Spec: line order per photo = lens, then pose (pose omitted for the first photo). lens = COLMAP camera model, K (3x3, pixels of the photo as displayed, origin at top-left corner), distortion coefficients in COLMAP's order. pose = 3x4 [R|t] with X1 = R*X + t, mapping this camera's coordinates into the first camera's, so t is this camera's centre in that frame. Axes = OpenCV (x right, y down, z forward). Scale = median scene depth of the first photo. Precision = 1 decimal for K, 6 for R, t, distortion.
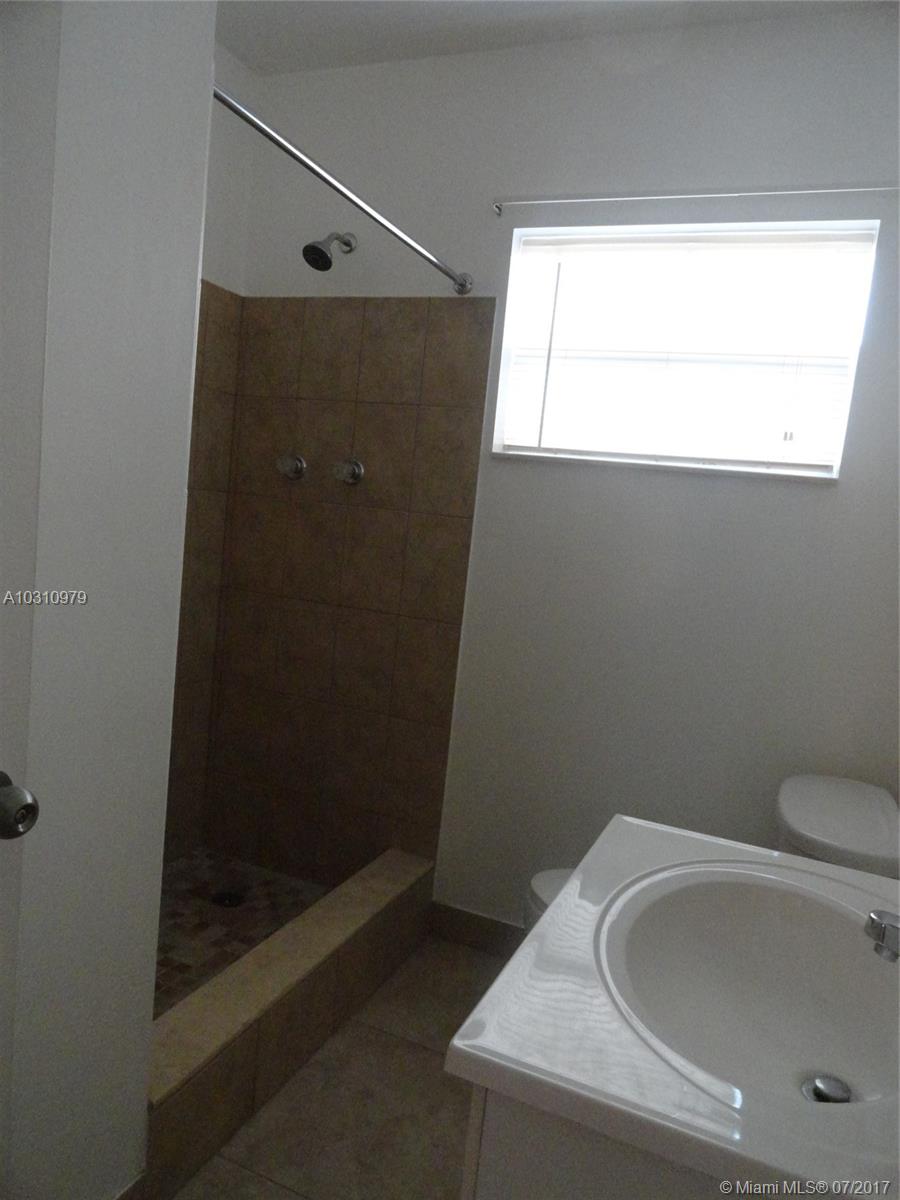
lens RADIAL K [[826.1, 0, 461.8], [0, 826.1, 597.9], [0, 0, 1]] dist [-0.002051, 0.011002]
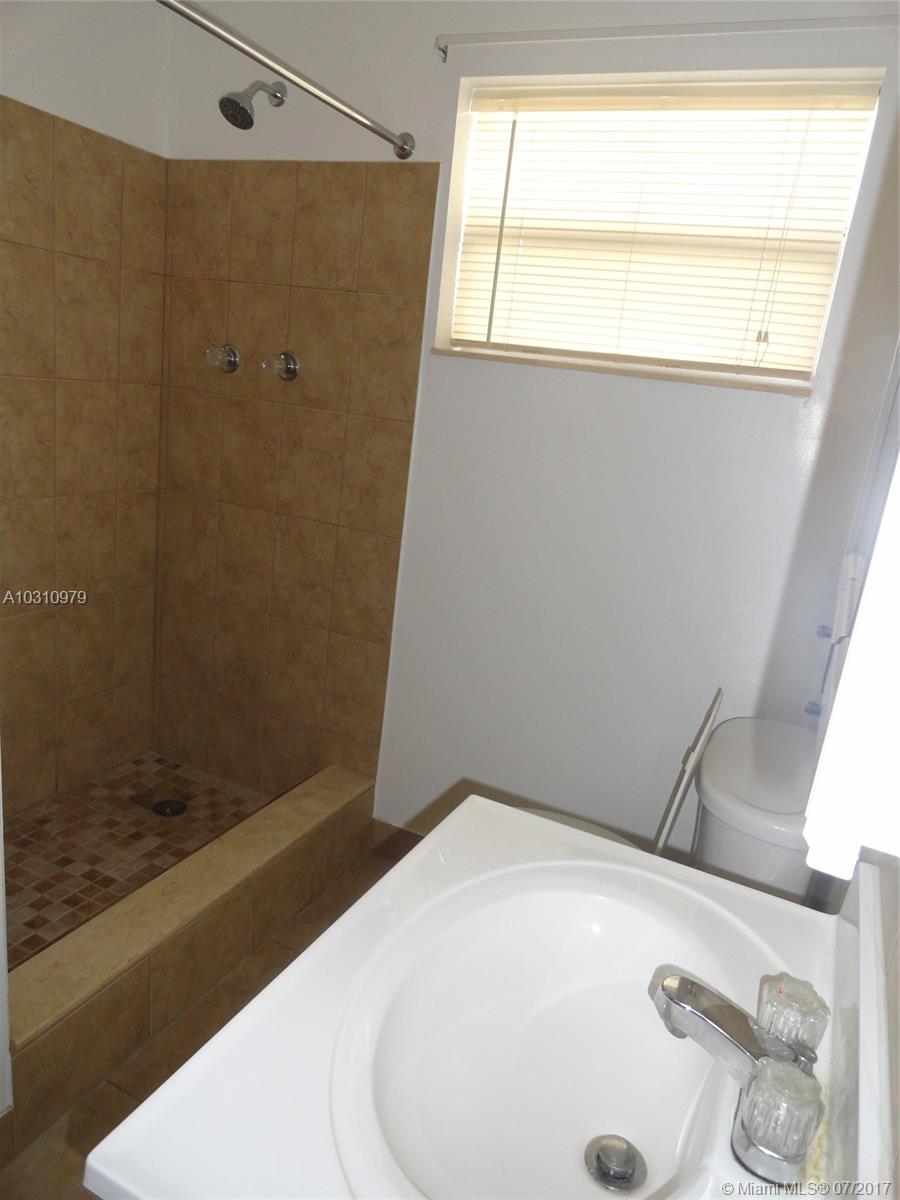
lens RADIAL K [[826.1, 0, 460.7], [0, 826.1, 596.2], [0, 0, 1]] dist [-0.002051, 0.011002]
pose [[0.998944, 0.025081, -0.038491, 0.103968], [-0.019132, 0.988832, 0.147799, -0.041995], [0.041769, -0.146906, 0.988268, 0.075921]]
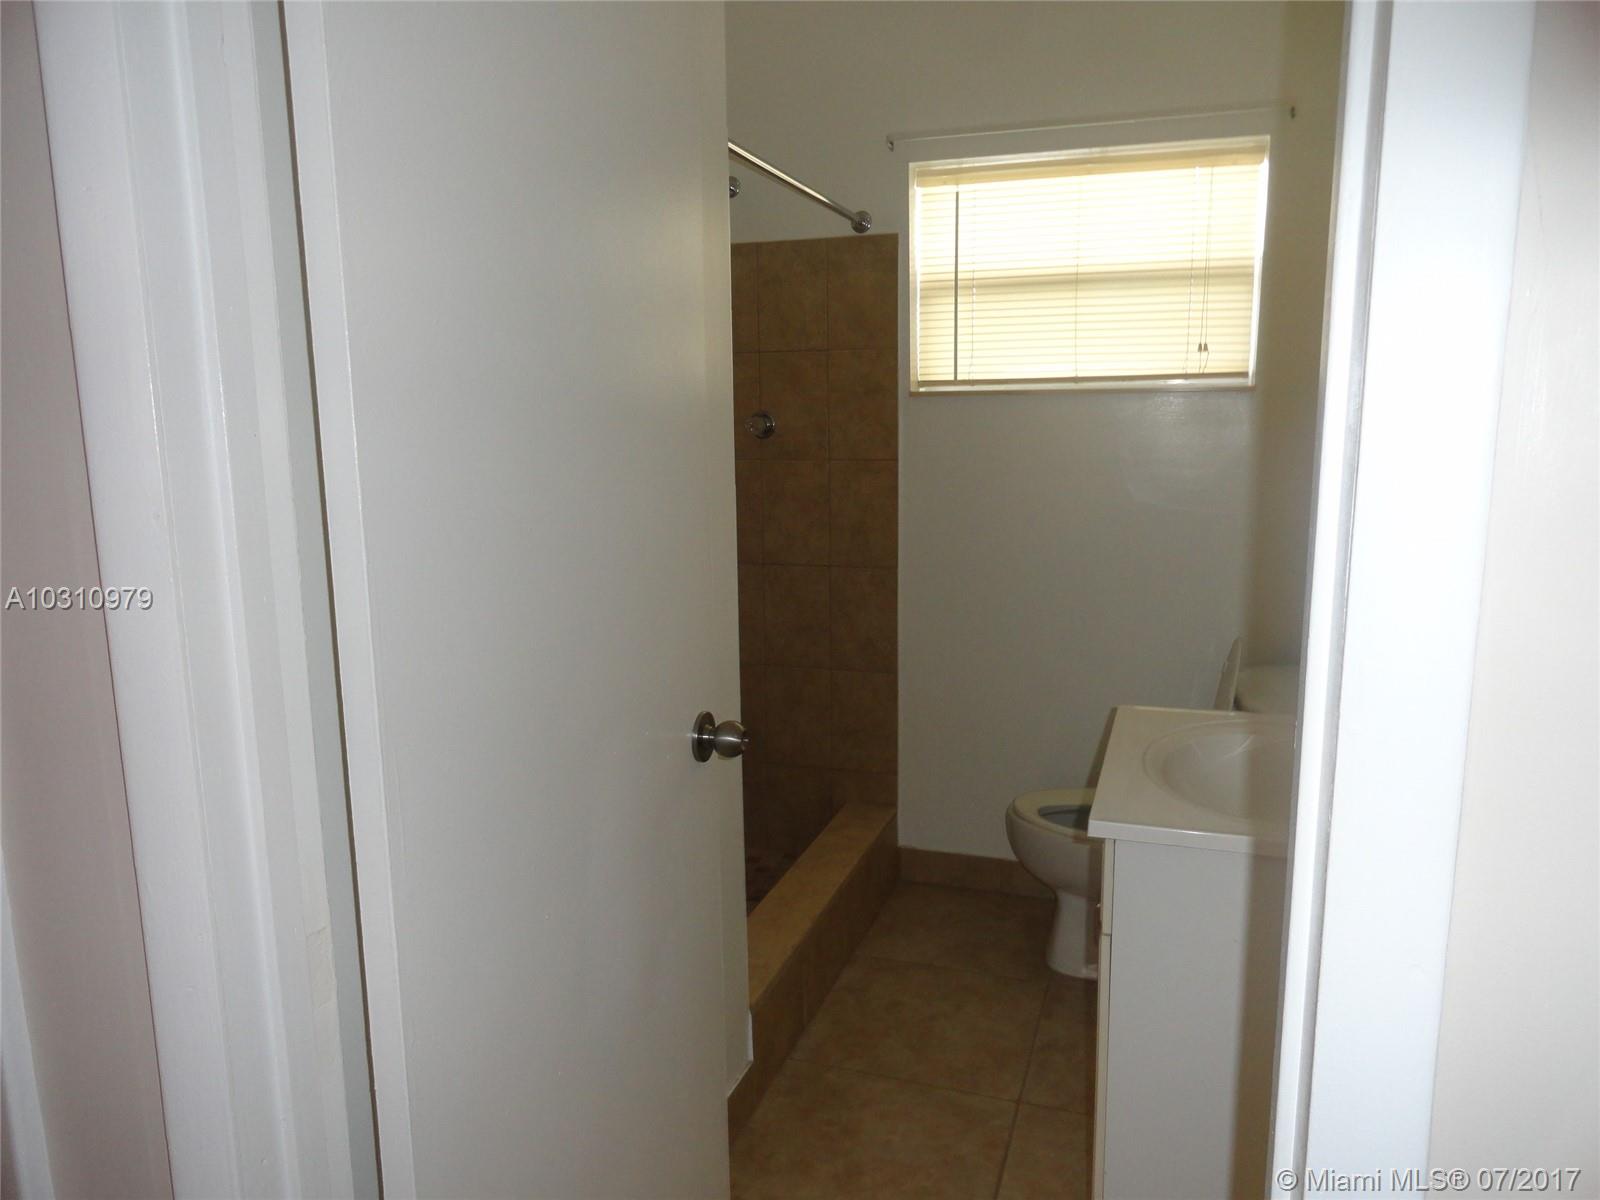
lens RADIAL K [[1101.5, 0, 825.5], [0, 1101.5, 586.7], [0, 0, 1]] dist [-0.002051, 0.011002]
pose [[0.990543, -0.123205, 0.060376, -0.168508], [0.120003, 0.991300, 0.054068, -0.027104], [-0.066512, -0.046311, 0.996710, -0.310528]]
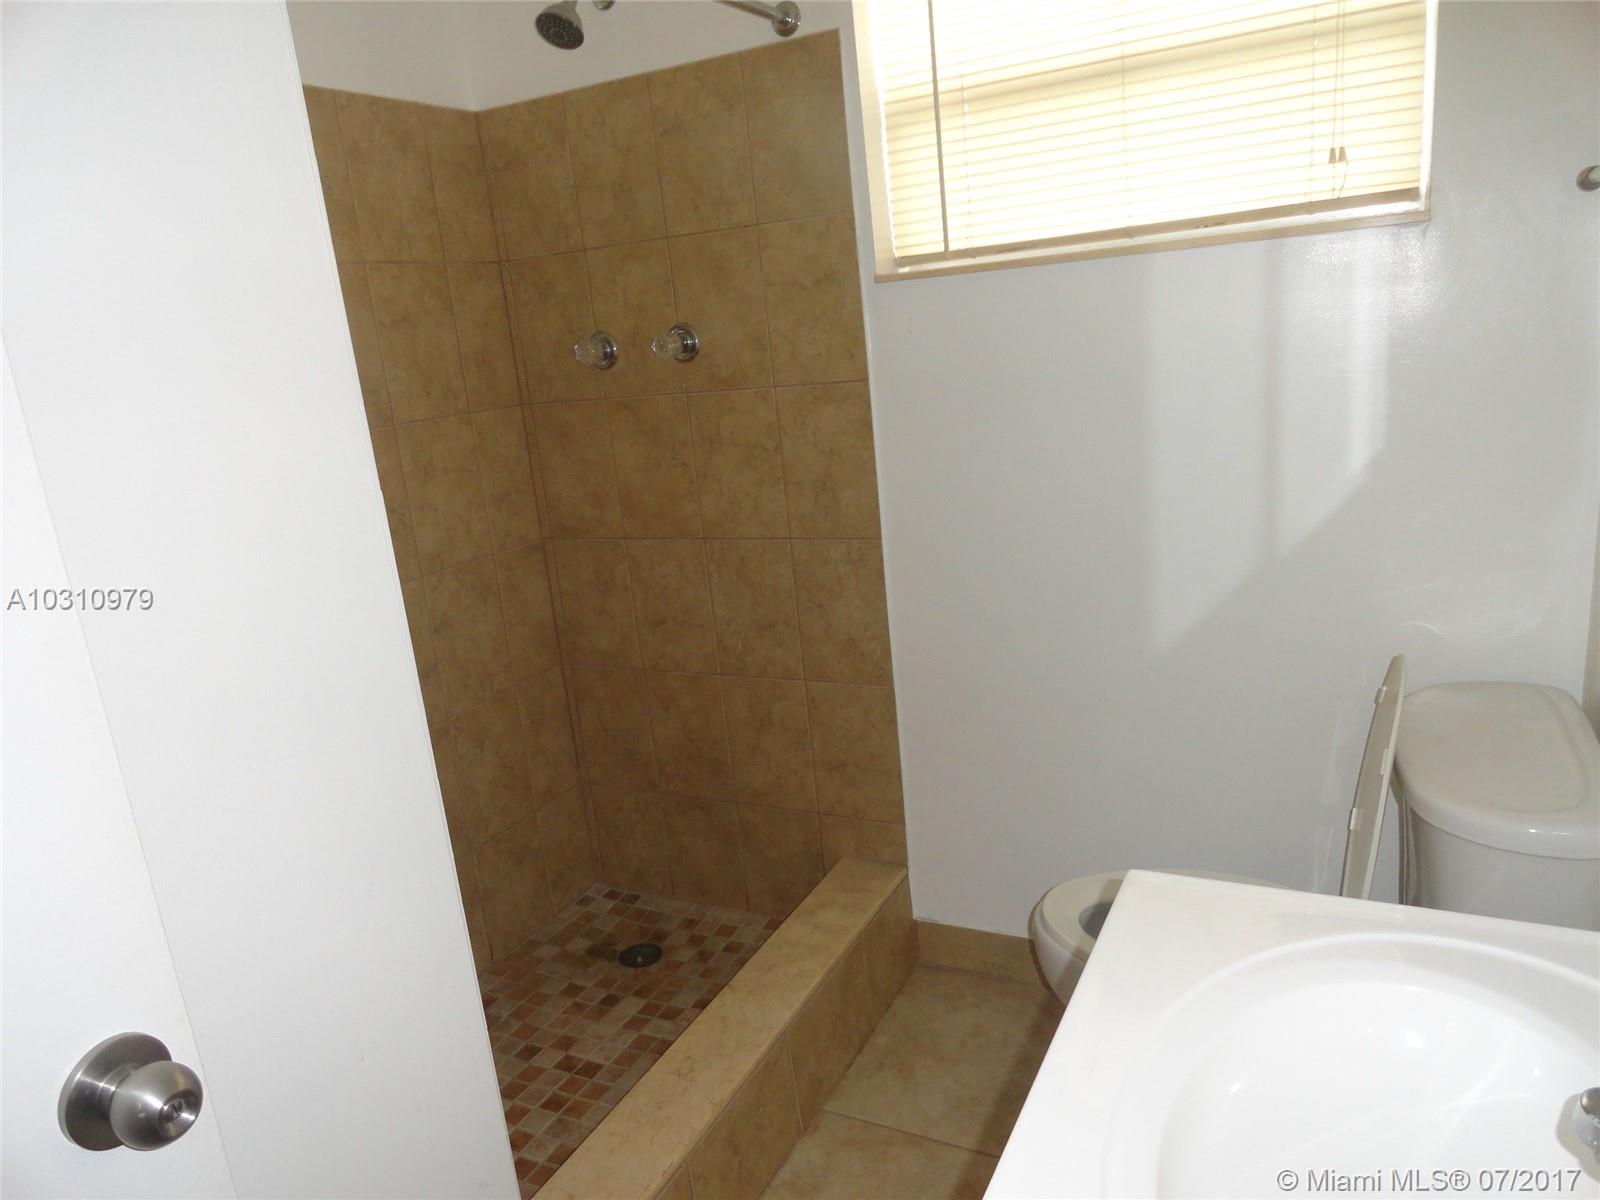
lens RADIAL K [[1101.5, 0, 819.5], [0, 1101.5, 586.9], [0, 0, 1]] dist [-0.002051, 0.011002]
pose [[0.977822, -0.177847, -0.110615, 0.043508], [0.190988, 0.973927, 0.122429, -0.048979], [0.085957, -0.140840, 0.986294, 0.093369]]
